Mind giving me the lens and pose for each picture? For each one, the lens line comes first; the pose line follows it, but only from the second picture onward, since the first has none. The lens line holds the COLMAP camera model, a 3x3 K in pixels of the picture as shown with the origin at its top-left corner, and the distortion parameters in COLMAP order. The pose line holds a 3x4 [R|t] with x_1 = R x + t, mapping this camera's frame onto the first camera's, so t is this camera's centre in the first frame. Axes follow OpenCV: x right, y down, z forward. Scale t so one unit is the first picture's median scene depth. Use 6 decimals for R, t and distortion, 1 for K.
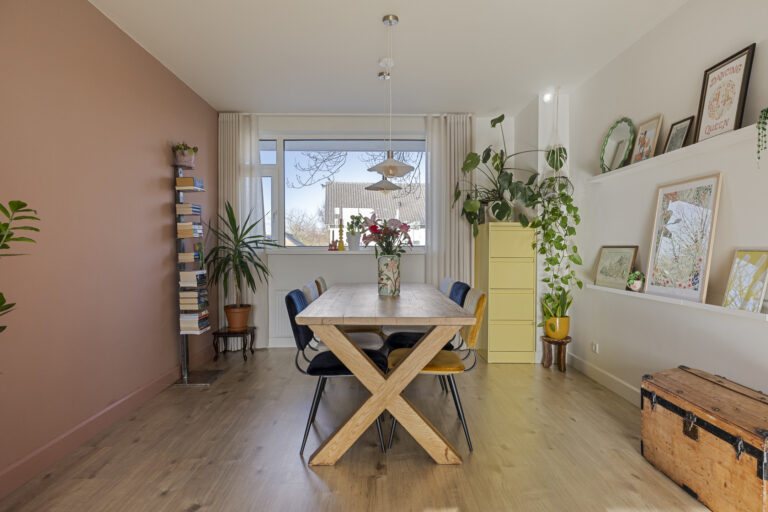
lens RADIAL K [[442.2, 0, 384.0], [0, 442.2, 256.0], [0, 0, 1]] dist [-0.000349, 0.000043]
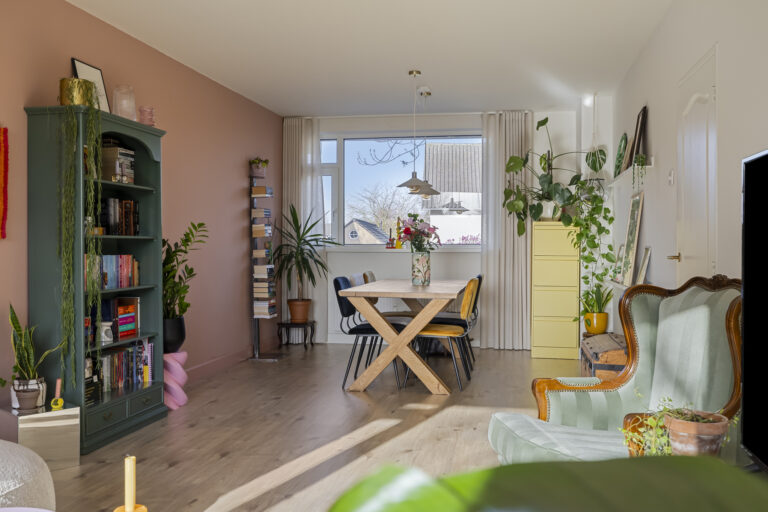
lens RADIAL K [[750.9, 0, 386.3], [0, 750.9, 242.9], [0, 0, 1]] dist [0.007768, 0.001376]
pose [[0.981214, 0.001932, -0.192914, 0.250146], [-0.006048, 0.999766, -0.020749, 0.012769], [0.192828, 0.021526, 0.980996, -0.824132]]
